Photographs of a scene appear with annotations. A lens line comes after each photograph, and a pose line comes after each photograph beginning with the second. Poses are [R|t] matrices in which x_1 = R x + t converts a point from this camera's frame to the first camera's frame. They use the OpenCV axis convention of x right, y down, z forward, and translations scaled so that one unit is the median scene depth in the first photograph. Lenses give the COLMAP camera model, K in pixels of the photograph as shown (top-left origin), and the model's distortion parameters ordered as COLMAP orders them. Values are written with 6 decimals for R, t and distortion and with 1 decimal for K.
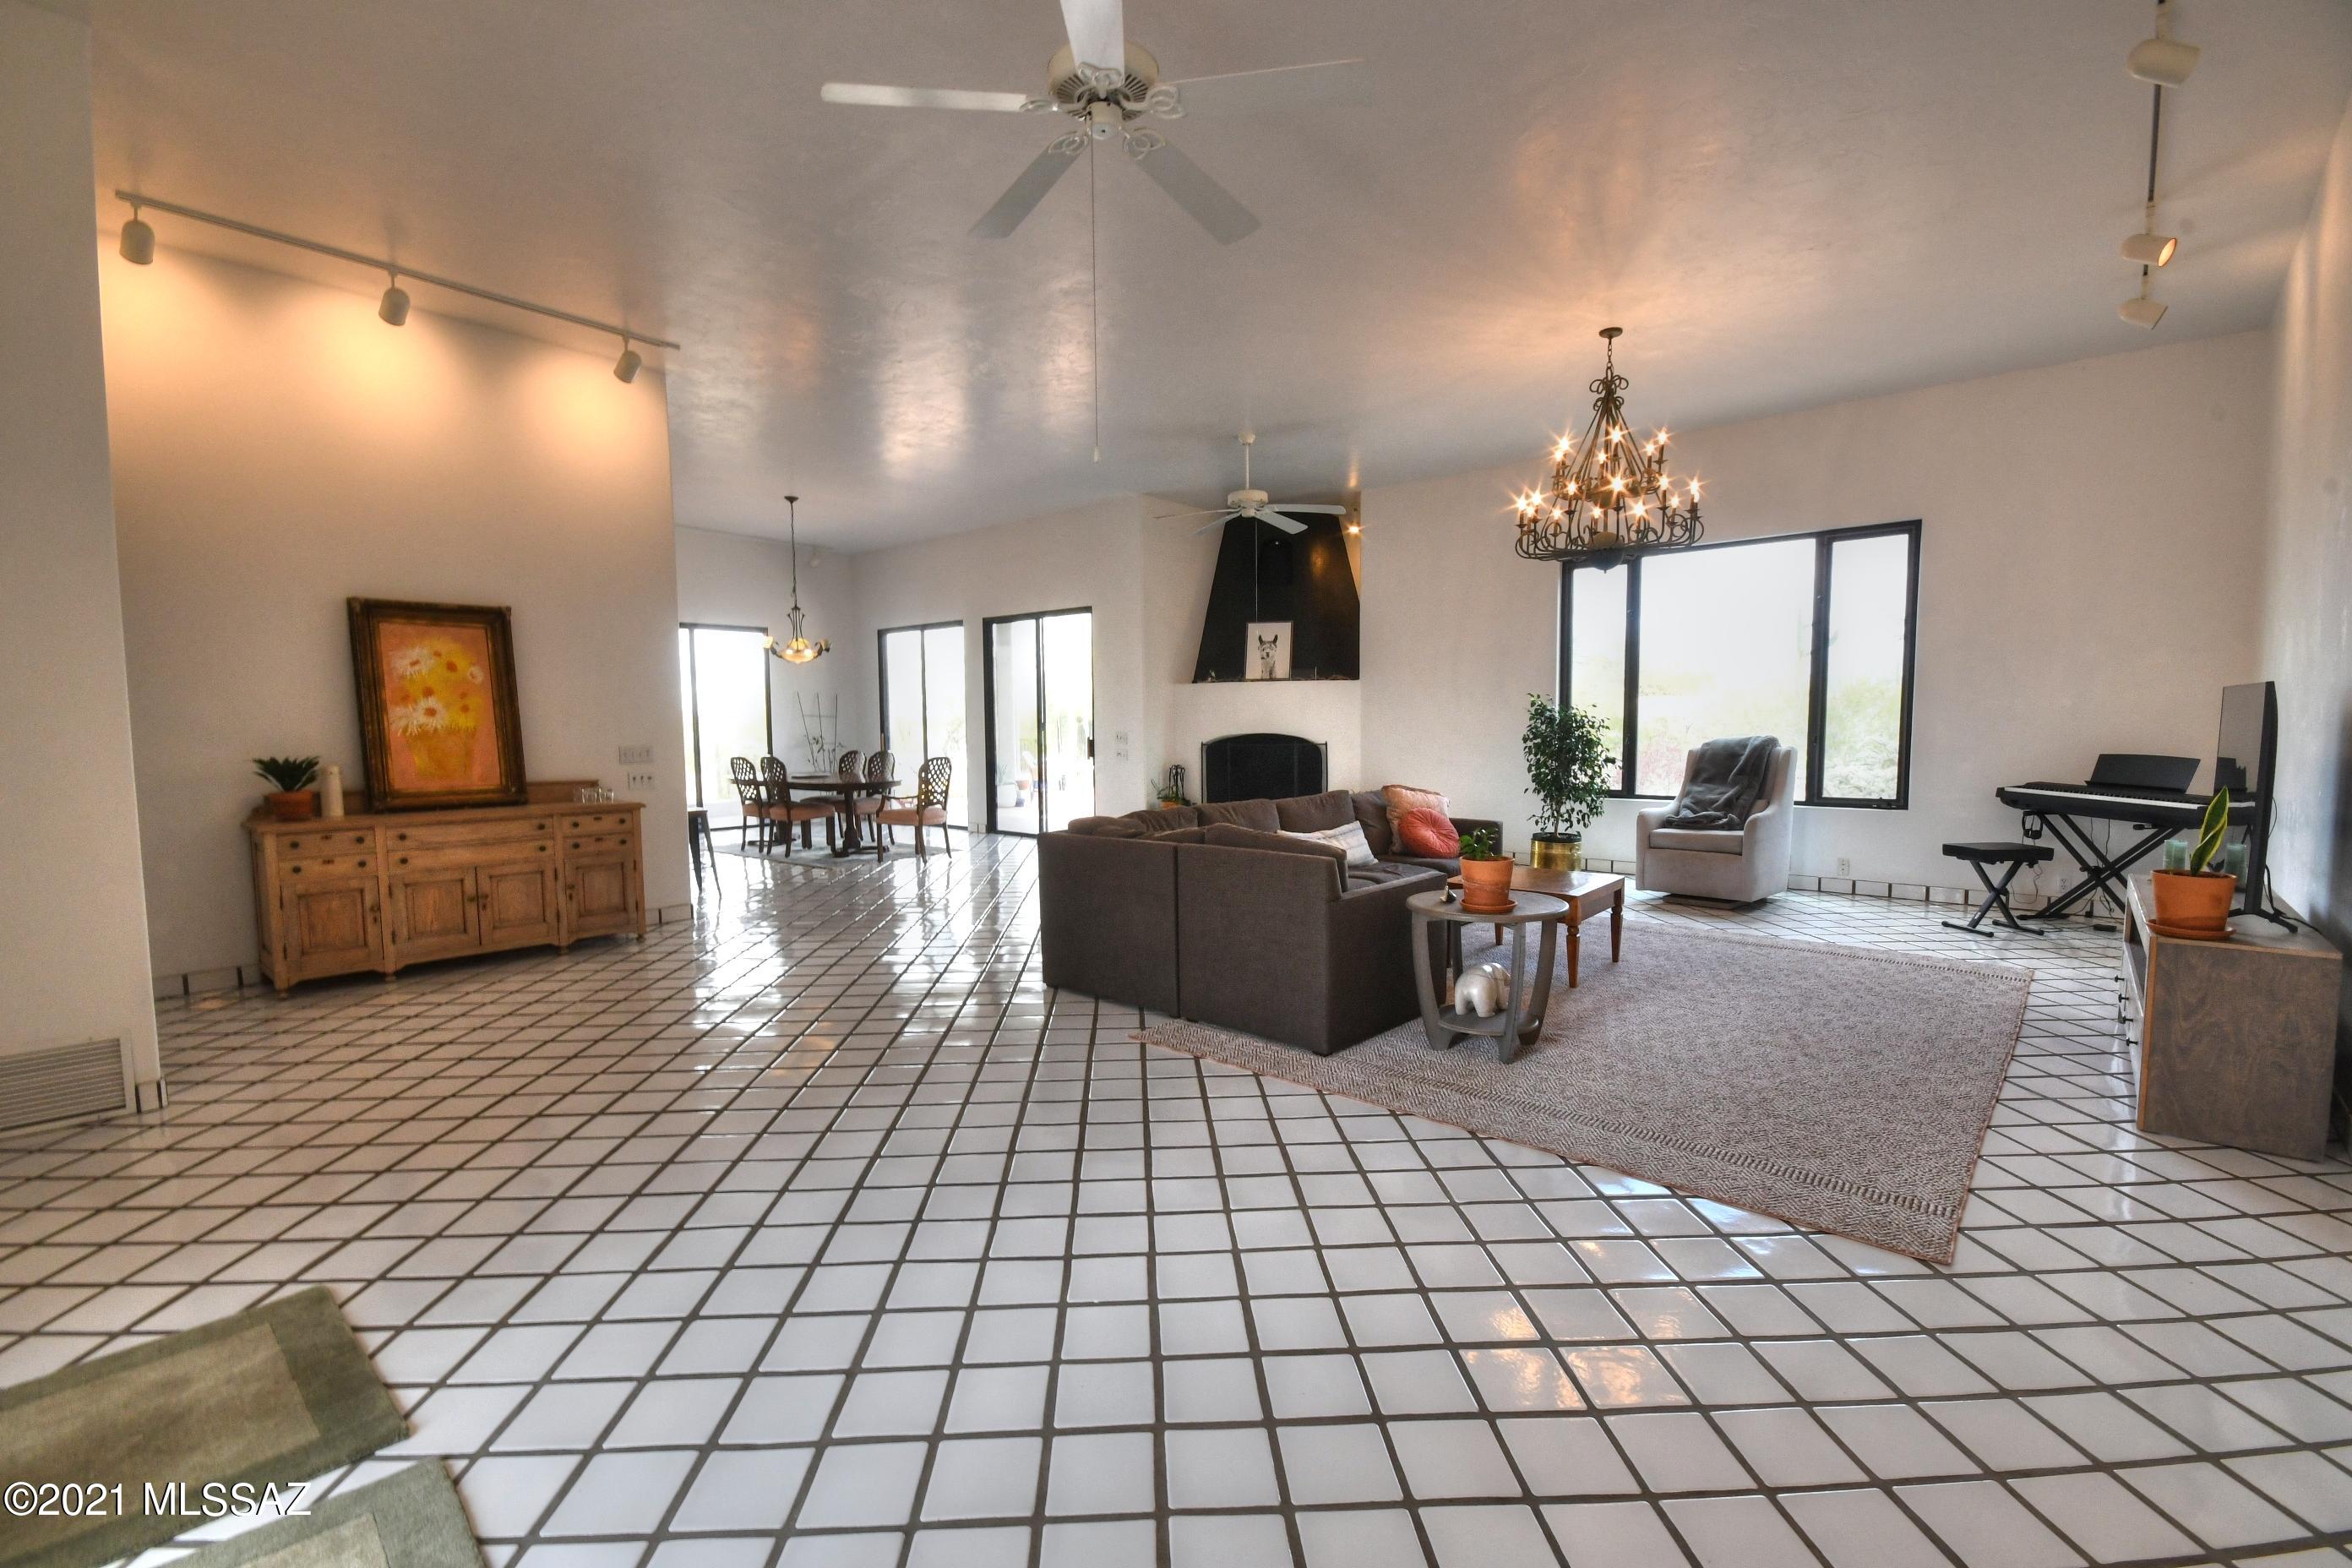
lens RADIAL K [[1000.1, 0, 1176.0], [0, 1000.1, 784.0], [0, 0, 1]] dist [0.001366, 0.000160]
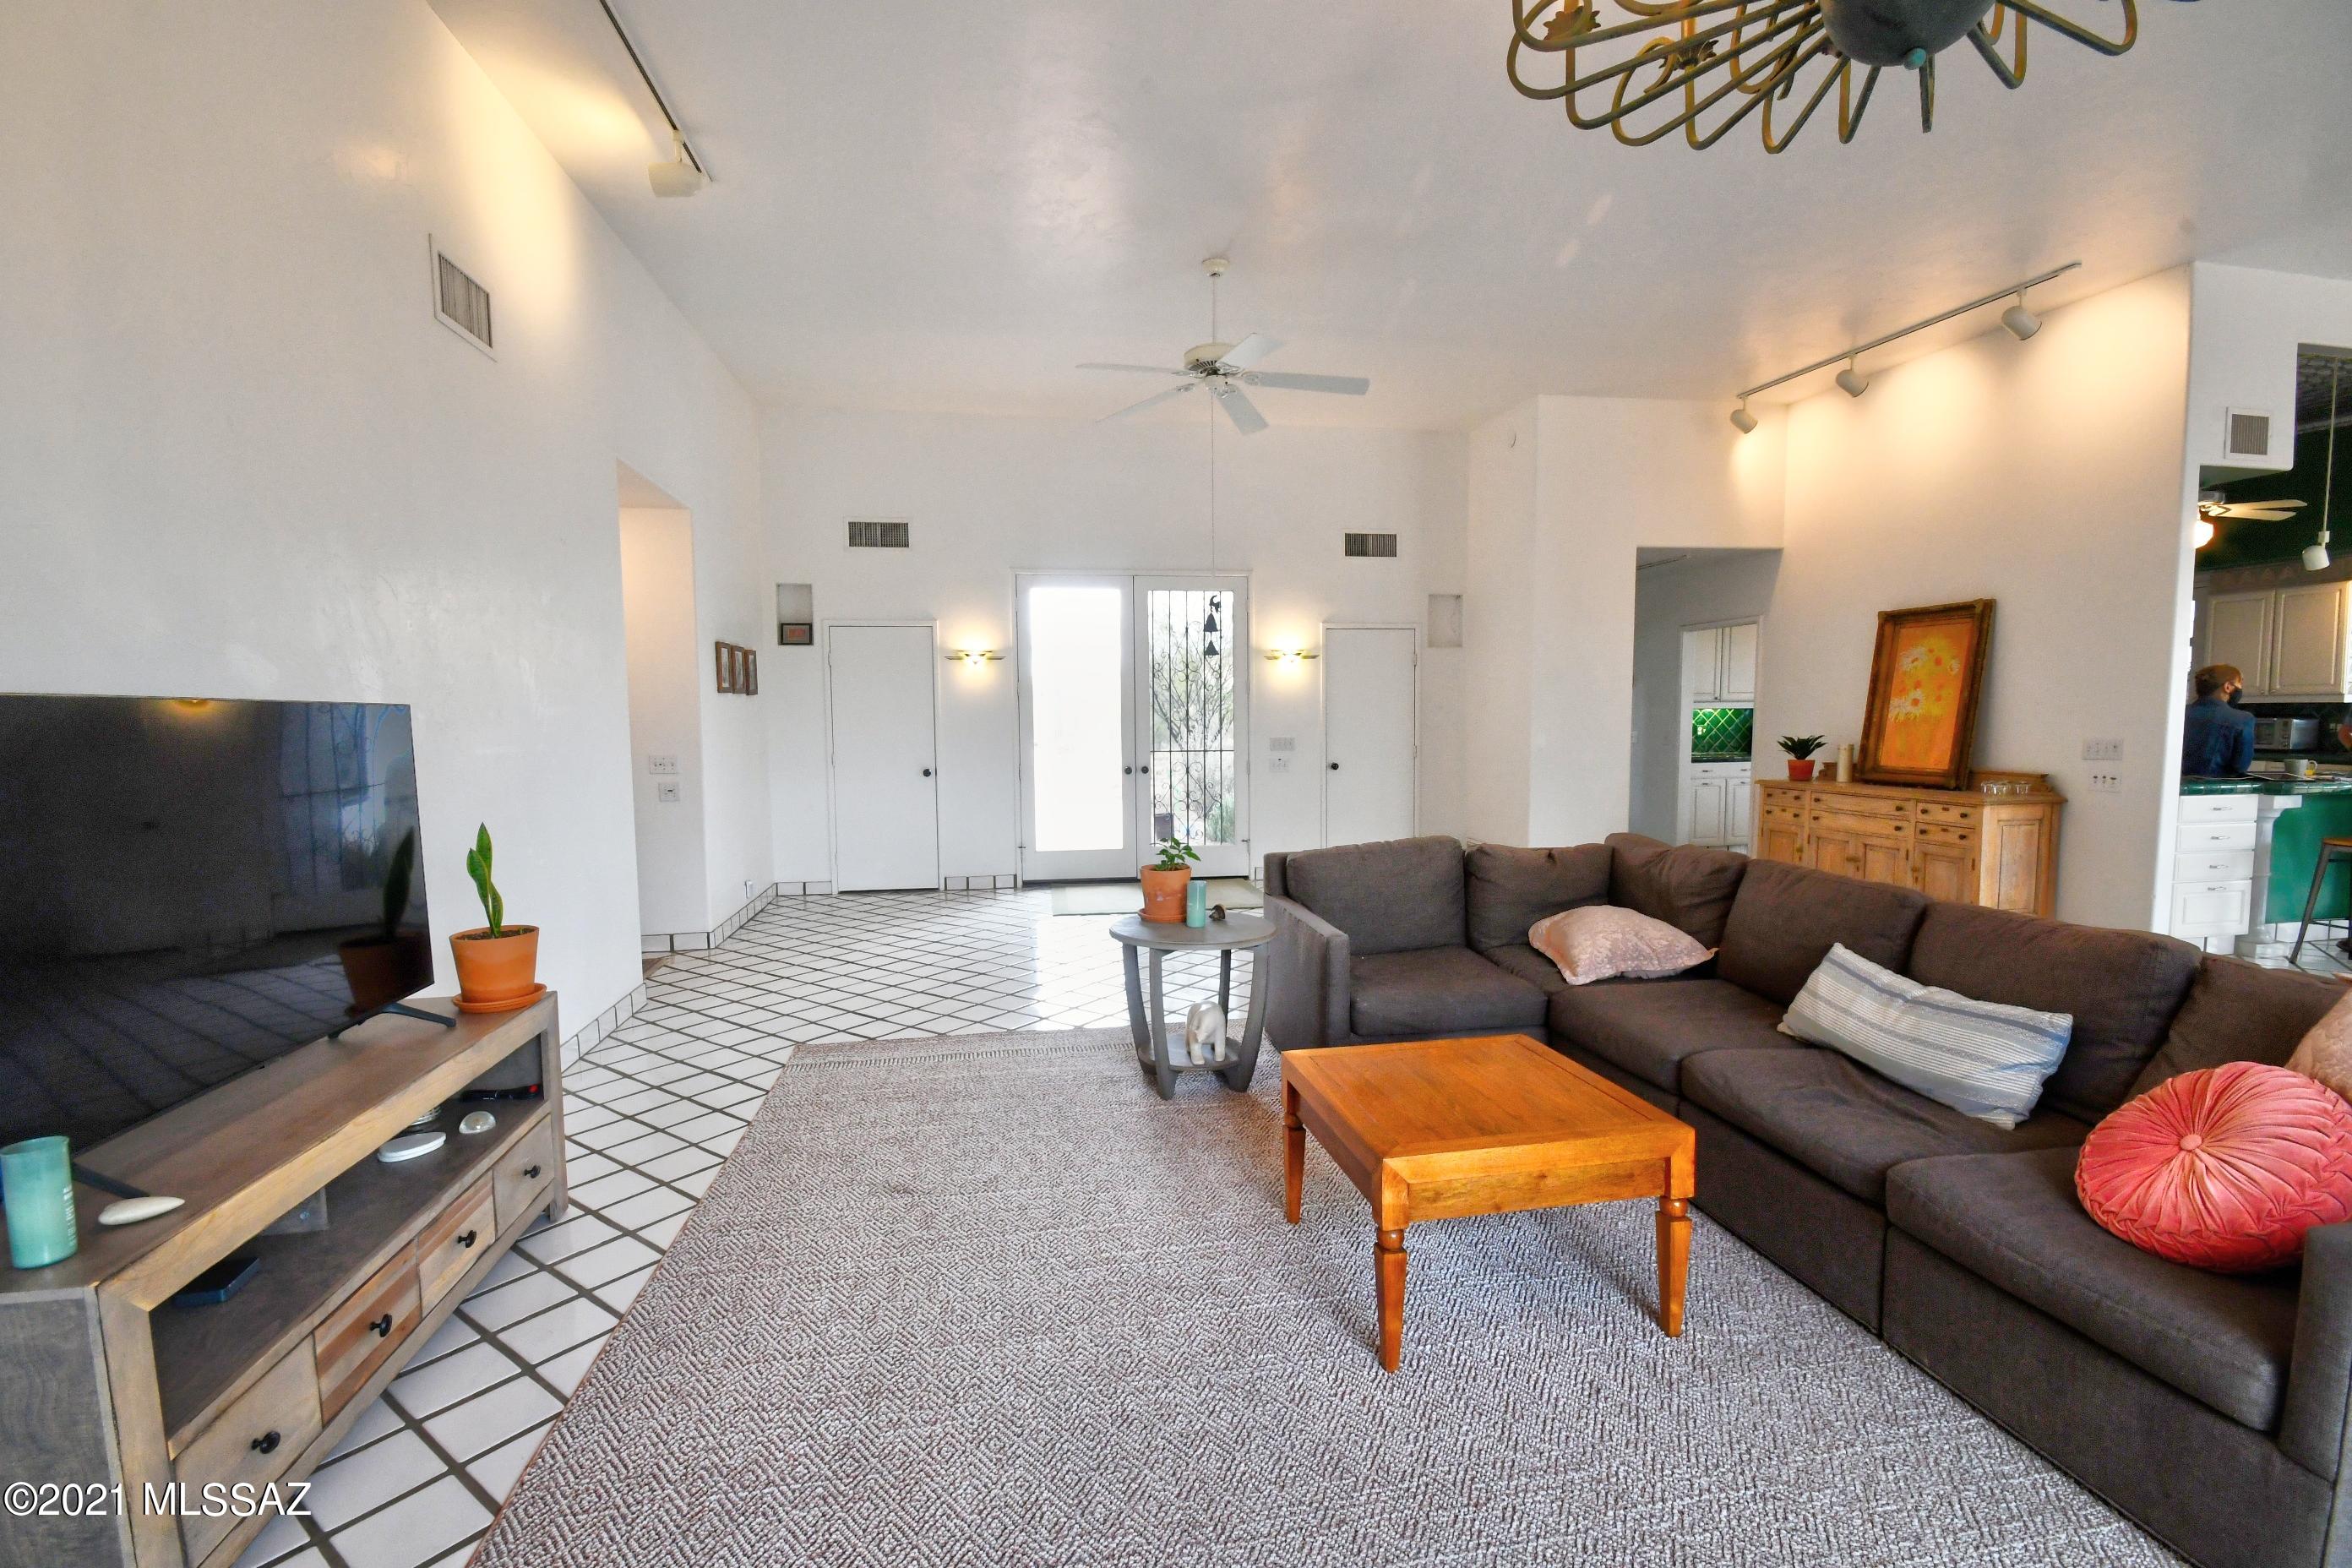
lens RADIAL K [[1003.9, 0, 1176.0], [0, 1003.9, 784.0], [0, 0, 1]] dist [-0.000653, -0.000074]
pose [[-0.598781, 0.068339, -0.797992, 0.694316], [-0.041162, 0.992411, 0.115875, -0.076489], [0.799854, 0.102230, -0.591424, 1.002703]]
